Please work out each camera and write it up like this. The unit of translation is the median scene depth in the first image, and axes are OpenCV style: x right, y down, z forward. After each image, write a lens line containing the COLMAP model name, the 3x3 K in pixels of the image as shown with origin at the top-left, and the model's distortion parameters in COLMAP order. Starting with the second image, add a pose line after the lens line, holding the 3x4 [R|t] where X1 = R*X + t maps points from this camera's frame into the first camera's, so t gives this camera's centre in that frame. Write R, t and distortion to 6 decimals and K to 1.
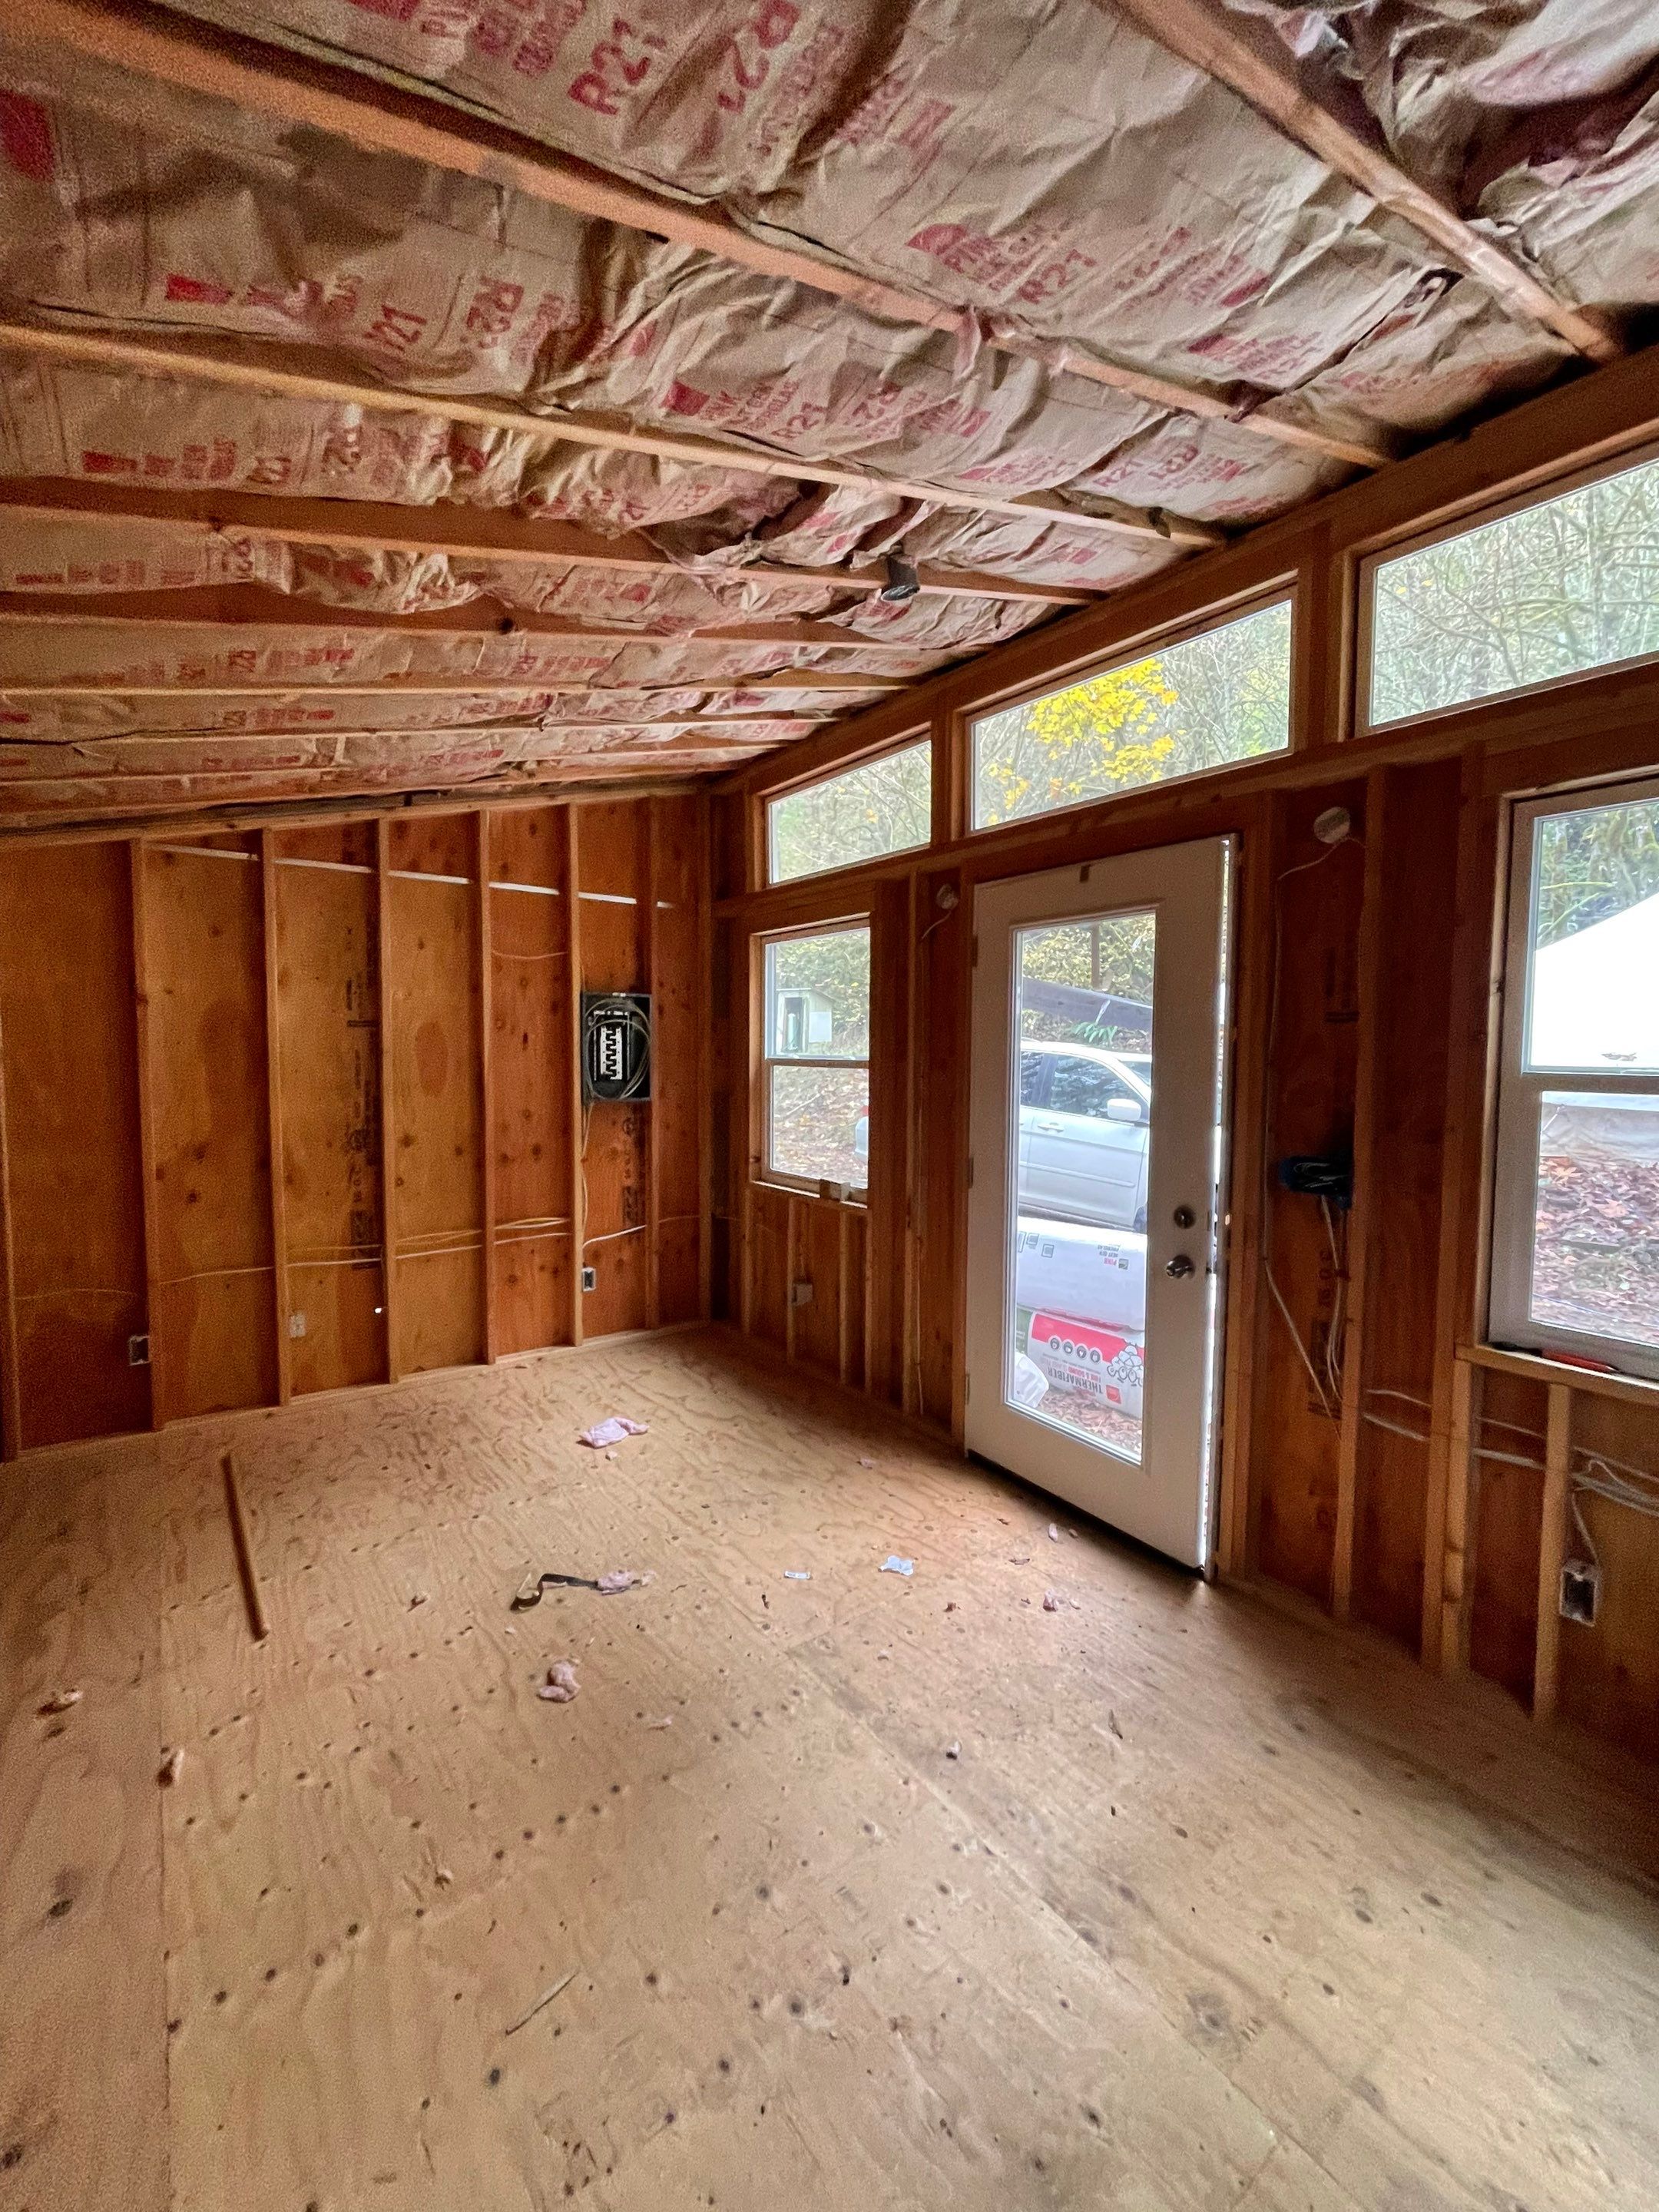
lens RADIAL K [[891.9, 0, 840.6], [0, 891.9, 1106.3], [0, 0, 1]] dist [0.000428, -0.000490]
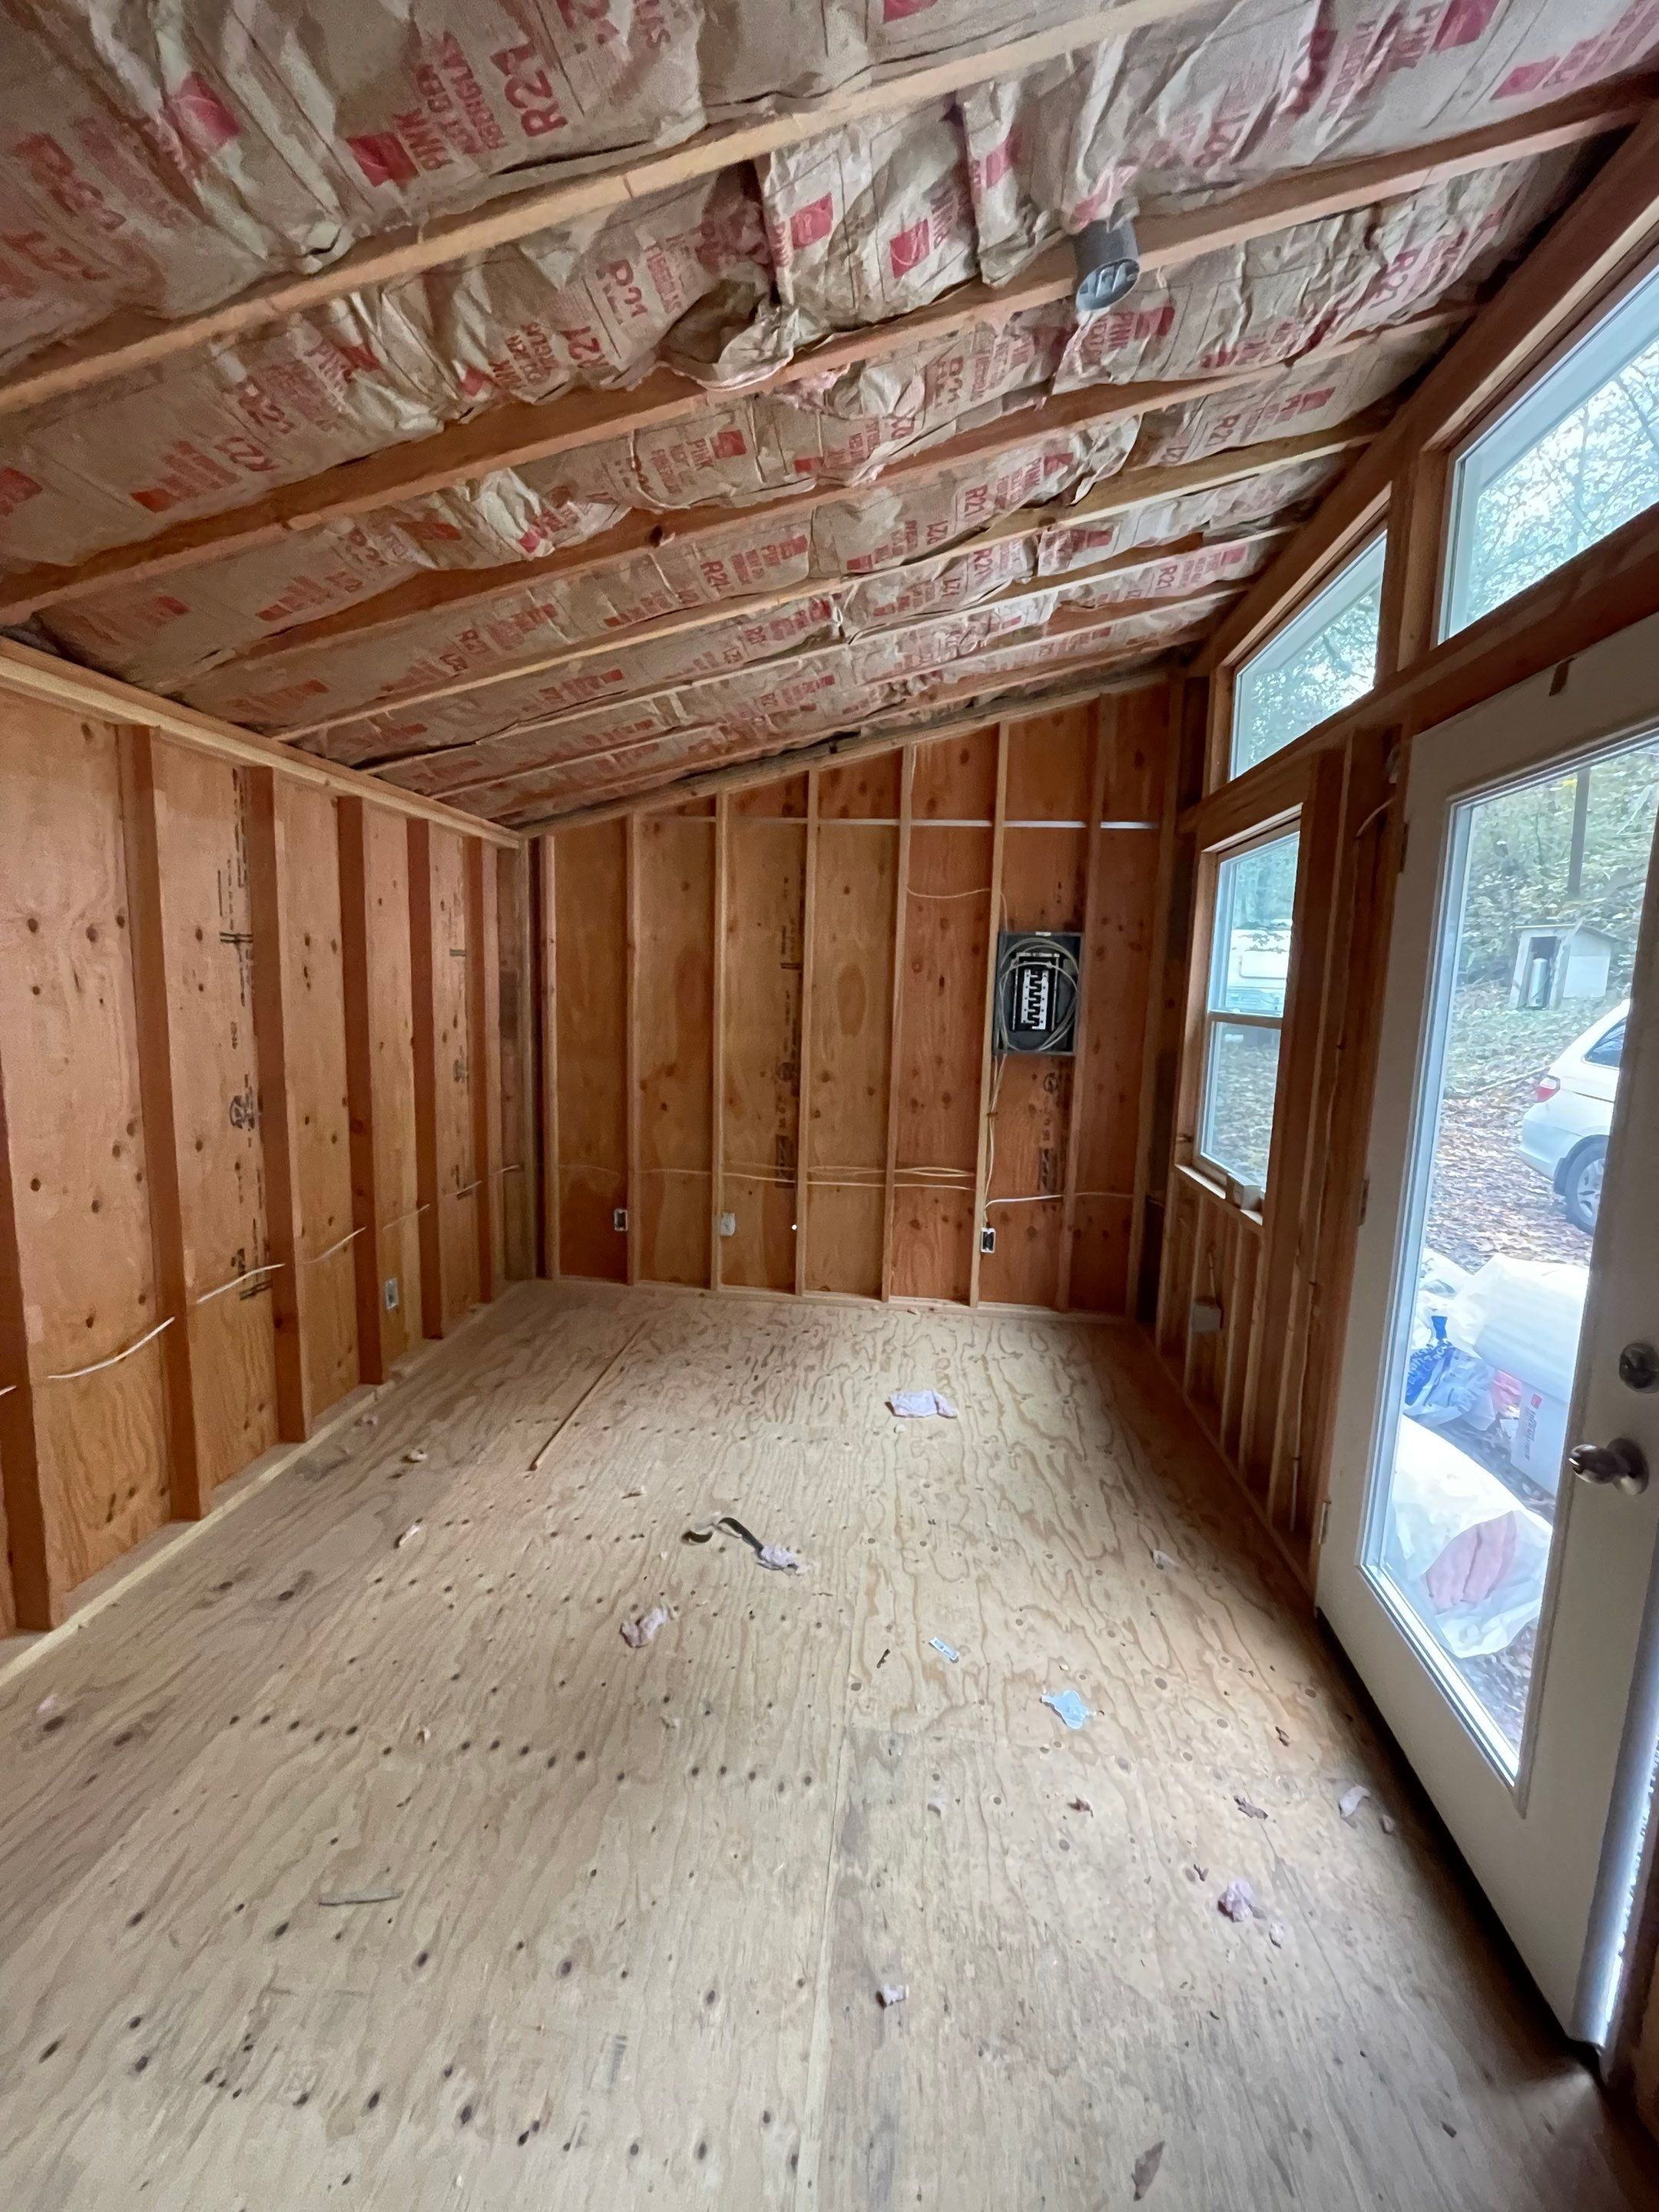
lens RADIAL K [[891.9, 0, 831.3], [0, 891.9, 1105.4], [0, 0, 1]] dist [0.000428, -0.000490]
pose [[0.729206, 0.108324, -0.675666, 0.248643], [-0.069752, 0.994014, 0.084082, -0.017623], [0.680730, -0.014184, 0.732397, 0.230781]]
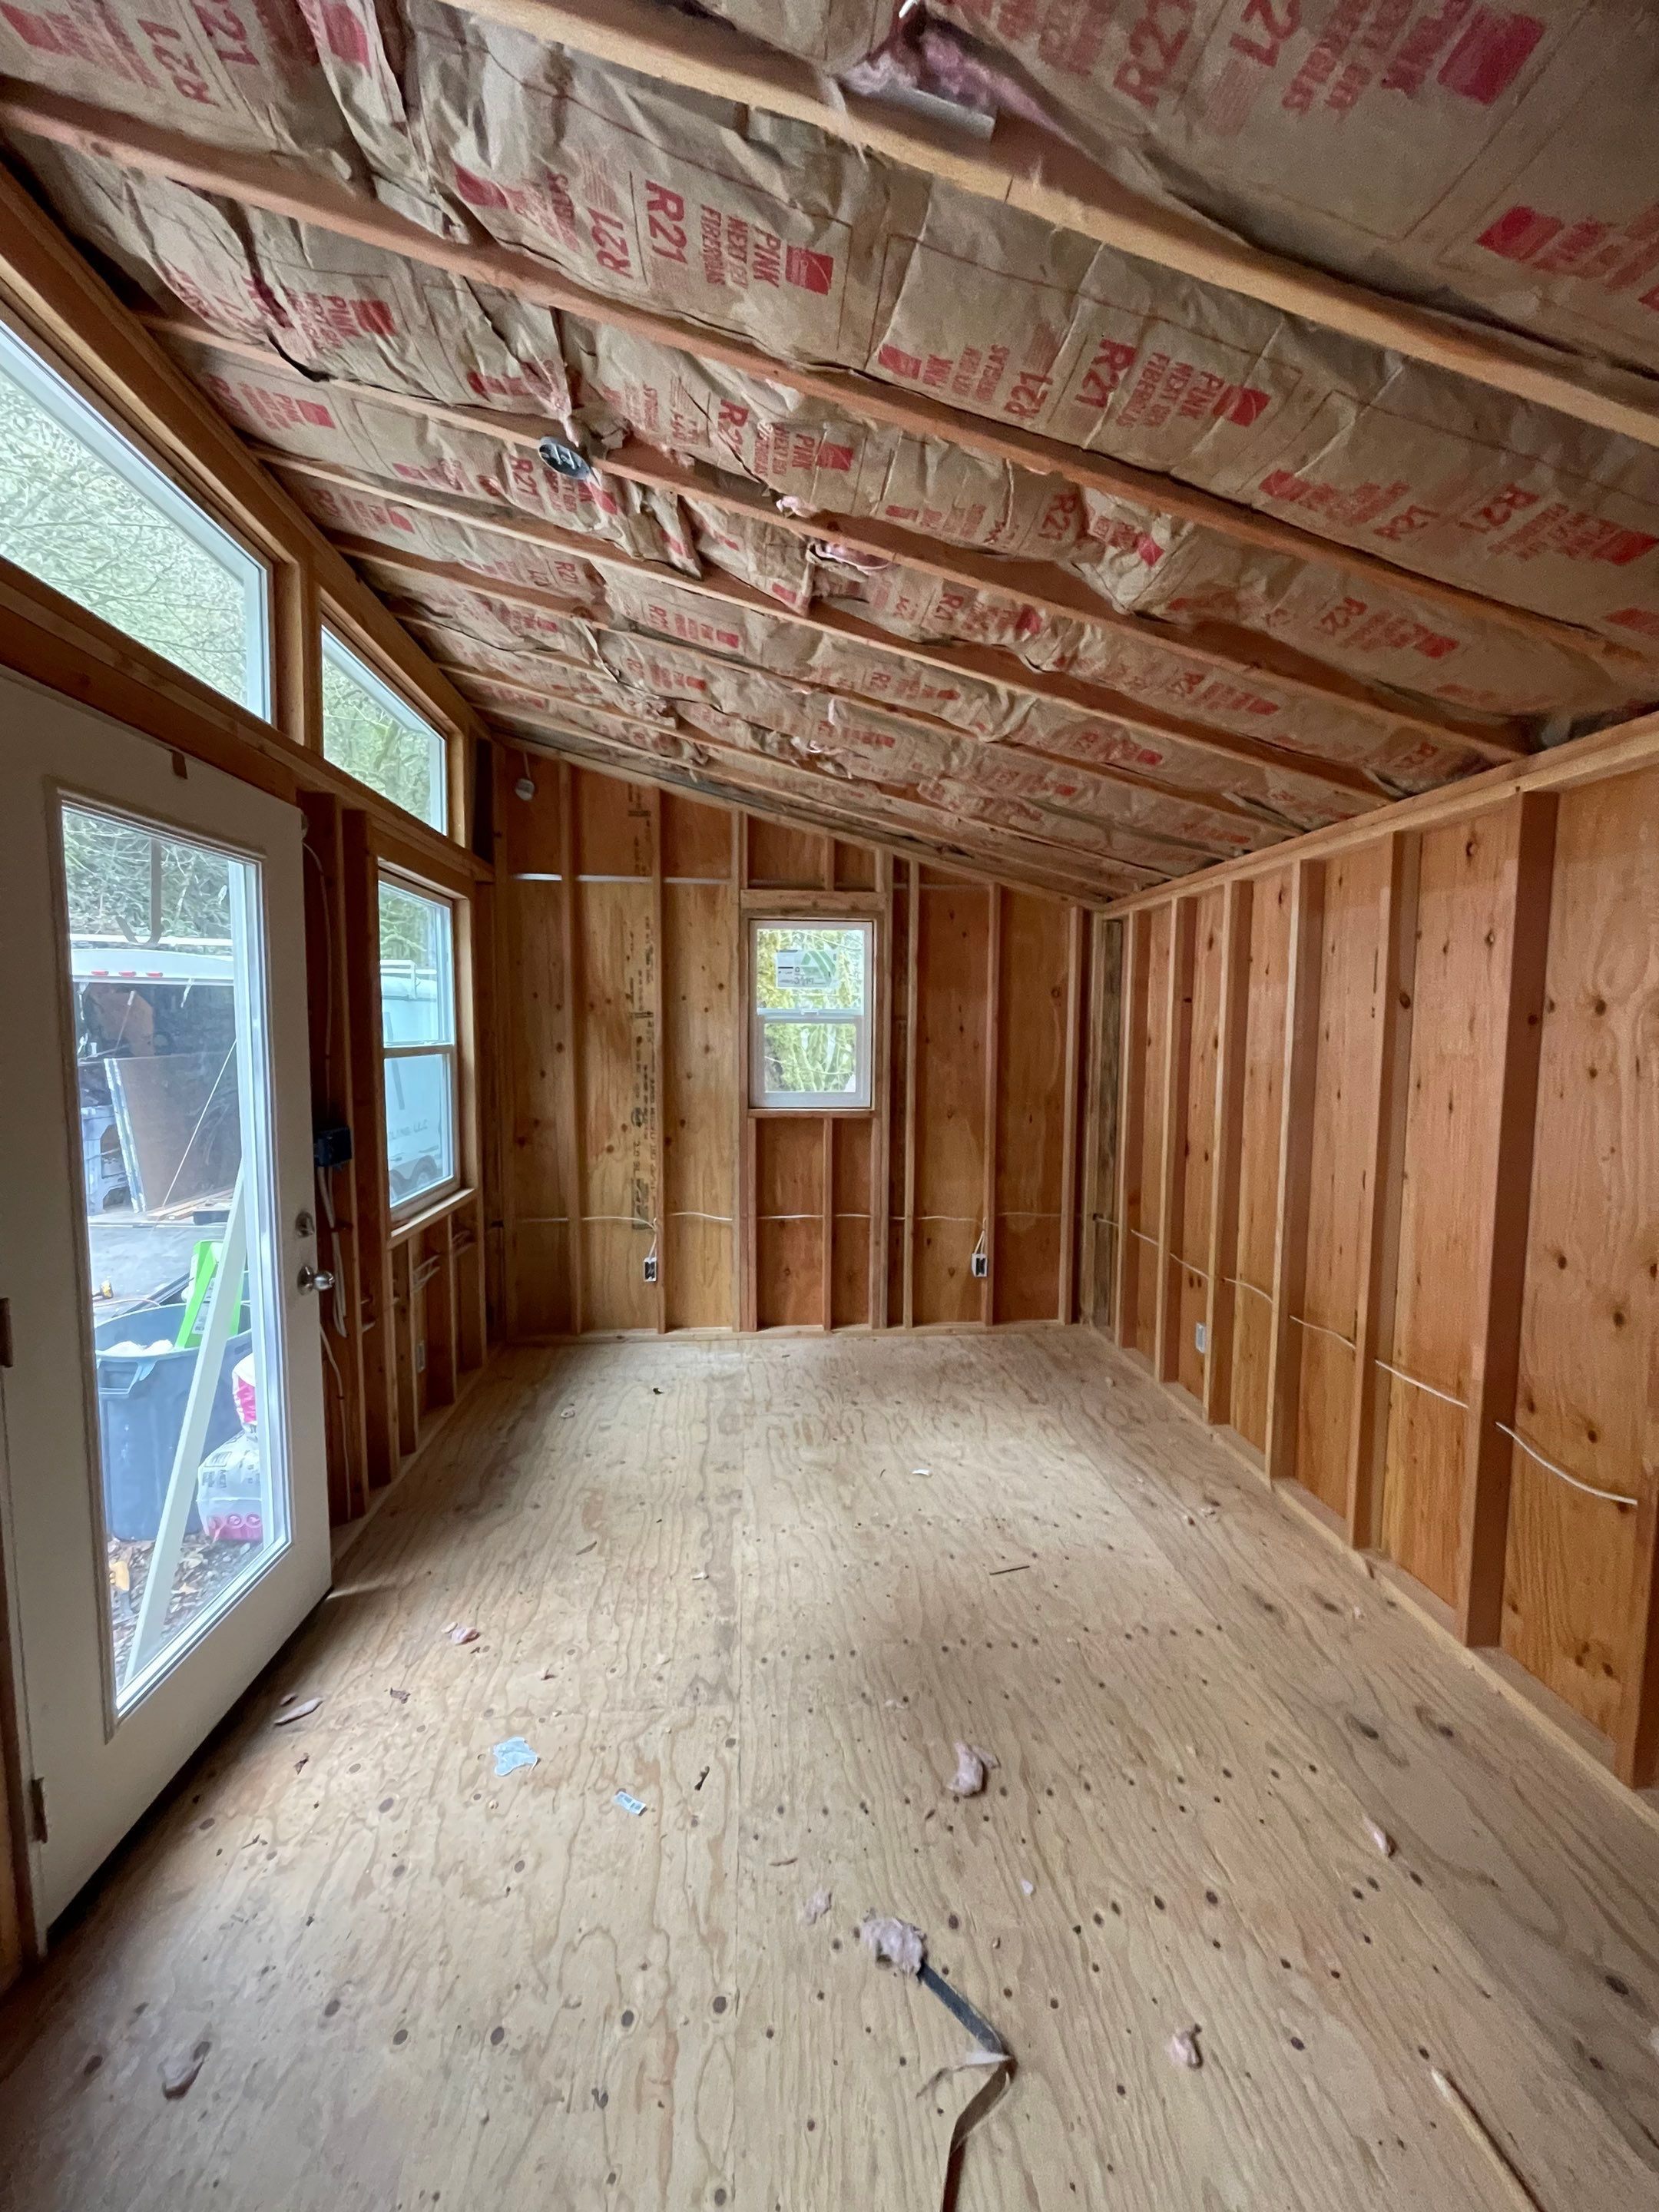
lens RADIAL K [[891.9, 0, 835.8], [0, 891.9, 1106.3], [0, 0, 1]] dist [0.000428, -0.000490]
pose [[-0.847477, -0.058583, 0.527589, -0.347326], [0.020419, 0.989558, 0.142679, -0.071443], [-0.530439, 0.131690, -0.837432, 0.955323]]
